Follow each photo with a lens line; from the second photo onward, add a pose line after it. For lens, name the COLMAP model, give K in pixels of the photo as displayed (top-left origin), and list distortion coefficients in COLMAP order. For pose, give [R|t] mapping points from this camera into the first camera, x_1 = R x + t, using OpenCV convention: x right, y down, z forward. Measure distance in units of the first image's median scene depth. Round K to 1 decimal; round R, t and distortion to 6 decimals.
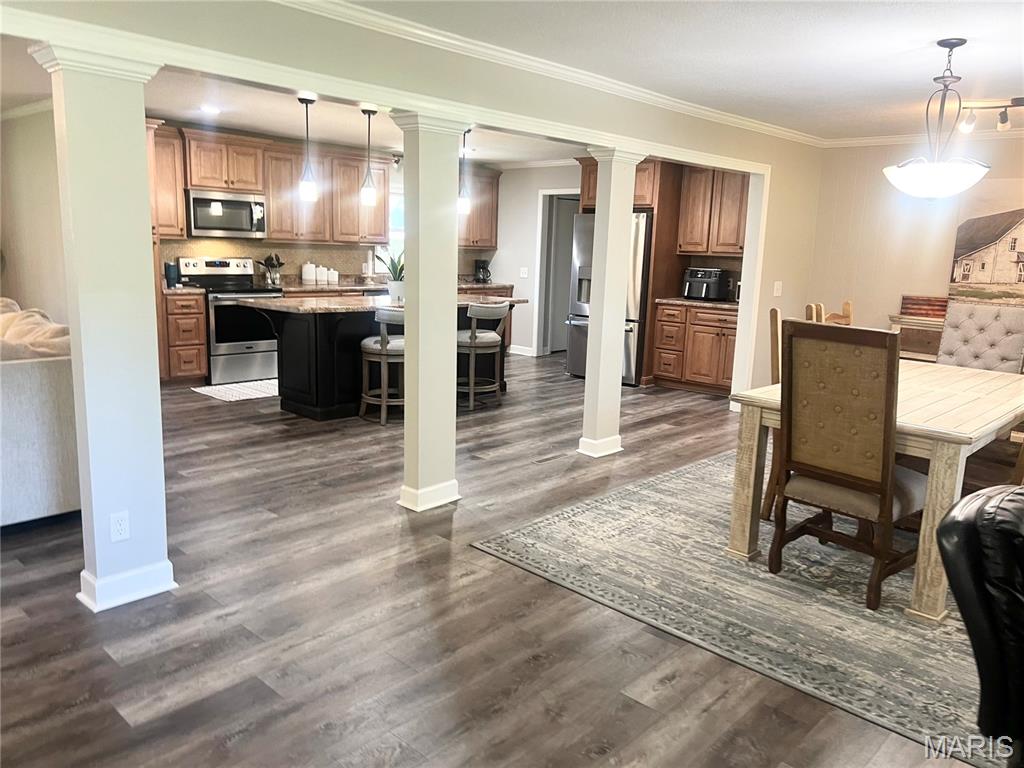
lens RADIAL K [[777.3, 0, 516.7], [0, 777.3, 383.0], [0, 0, 1]] dist [0.047551, -0.013968]
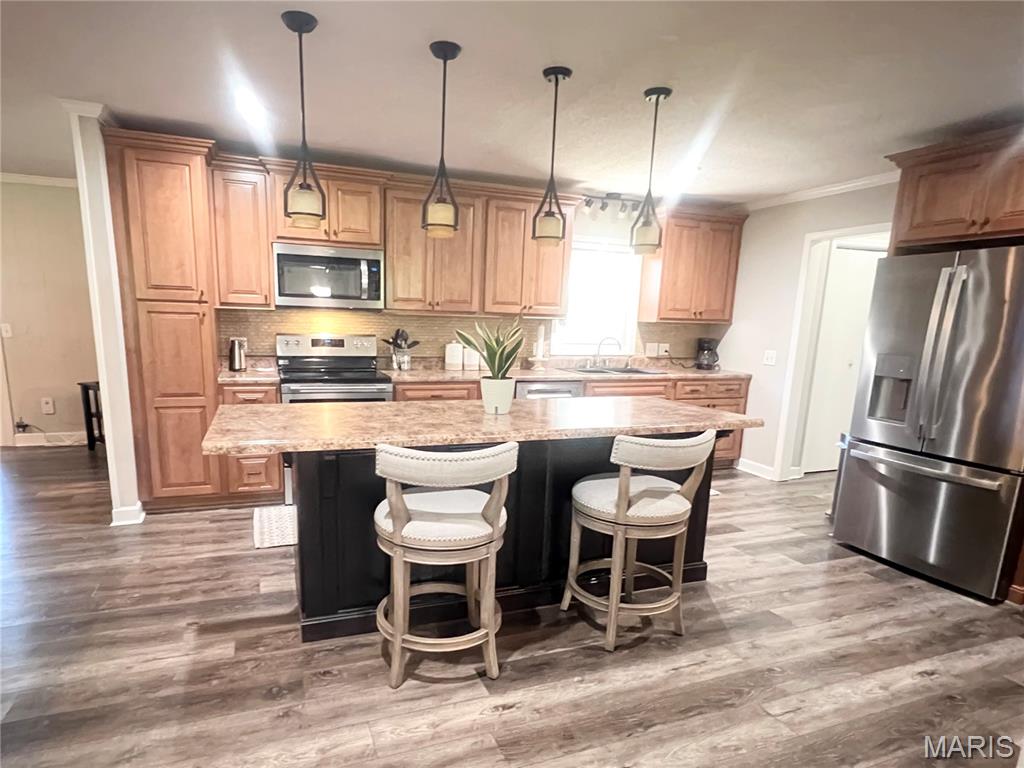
lens RADIAL K [[588.1, 0, 481.4], [0, 588.1, 435.4], [0, 0, 1]] dist [0.007200, -0.004933]
pose [[0.896937, 0.082861, -0.434325, 0.016910], [-0.077592, 0.996537, 0.029883, -0.092697], [0.435297, 0.006897, 0.900261, 0.560635]]
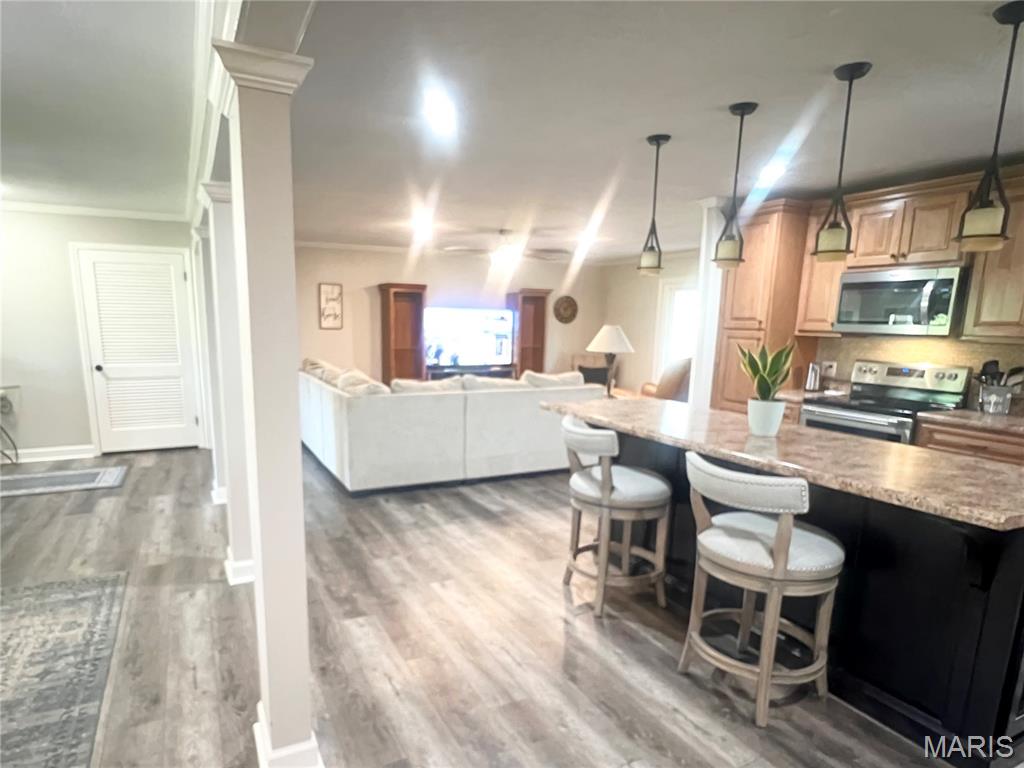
lens RADIAL K [[593.0, 0, 481.5], [0, 593.0, 437.6], [0, 0, 1]] dist [-0.016762, 0.002568]
pose [[-0.354611, 0.139983, -0.924476, 0.270661], [-0.194623, 0.956023, 0.219413, -0.142067], [0.914534, 0.257730, -0.311772, 0.858473]]
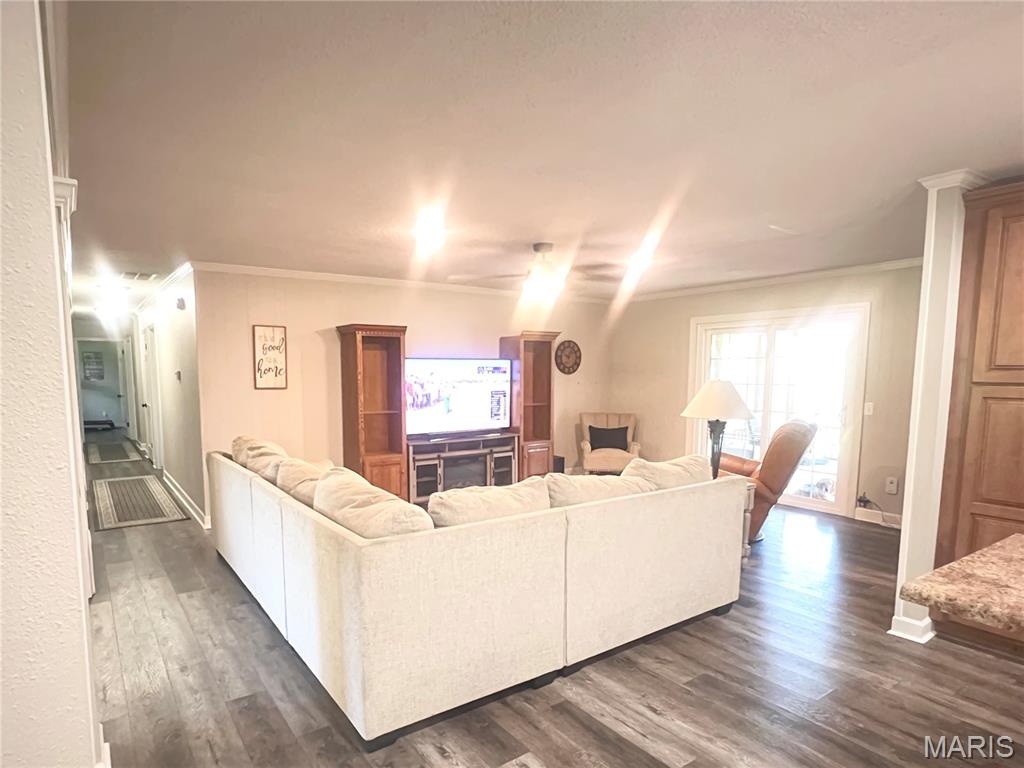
lens RADIAL K [[588.1, 0, 485.1], [0, 588.1, 435.6], [0, 0, 1]] dist [0.007200, -0.004933]
pose [[-0.217068, 0.076749, -0.973135, 0.013790], [-0.178974, 0.976876, 0.116967, -0.119670], [0.959609, 0.199555, -0.198313, 0.637920]]
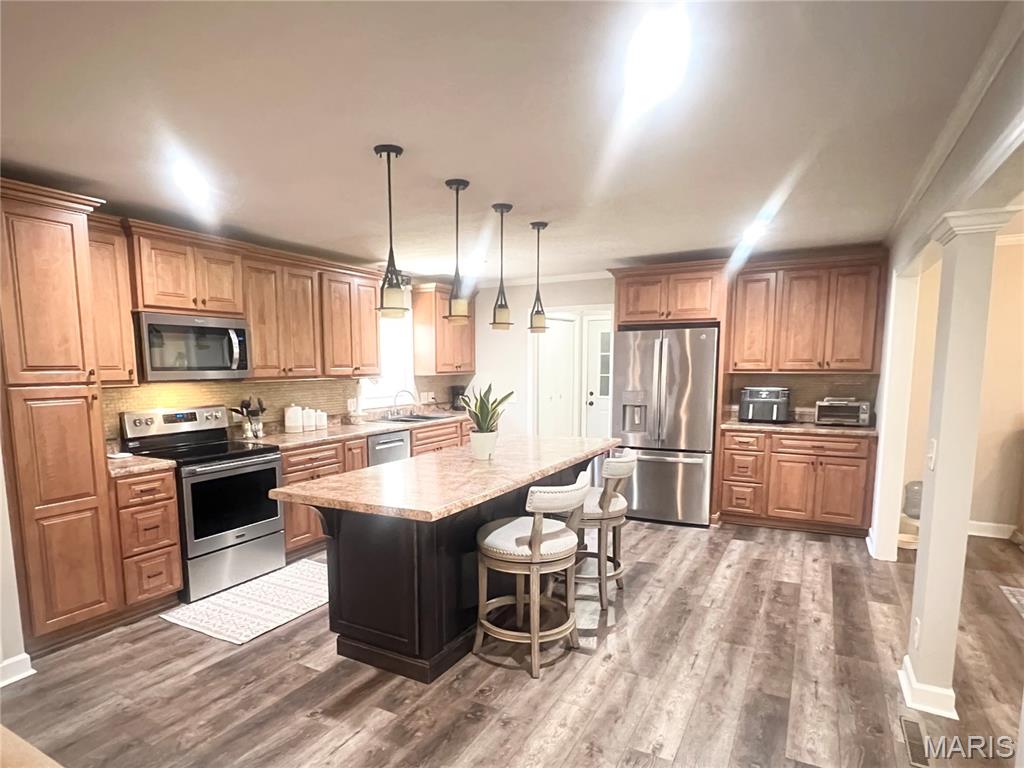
lens RADIAL K [[588.1, 0, 481.8], [0, 588.1, 435.9], [0, 0, 1]] dist [0.007200, -0.004933]
pose [[0.972521, -0.068295, 0.222572, -0.245457], [0.079017, 0.996086, -0.039621, -0.096359], [-0.218995, 0.056119, 0.974111, 0.441713]]
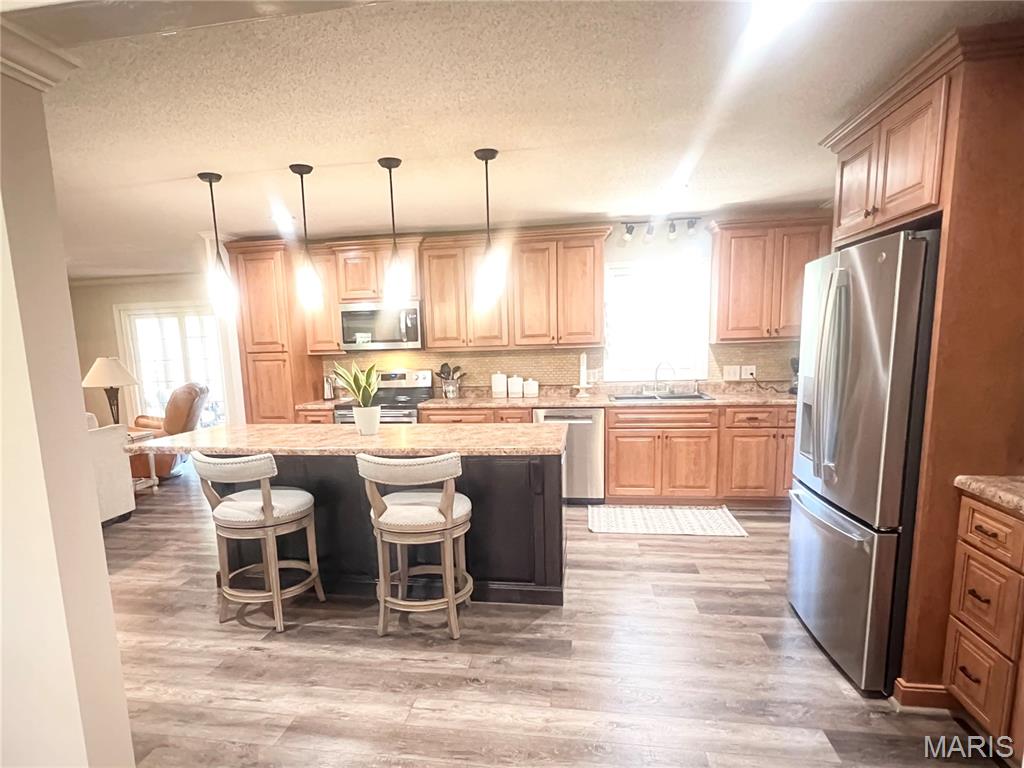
lens RADIAL K [[588.1, 0, 478.5], [0, 588.1, 433.2], [0, 0, 1]] dist [0.007200, -0.004933]
pose [[0.538010, 0.082414, -0.838900, 0.301118], [-0.098508, 0.994537, 0.034528, -0.122119], [0.837163, 0.064062, 0.543190, 0.723271]]
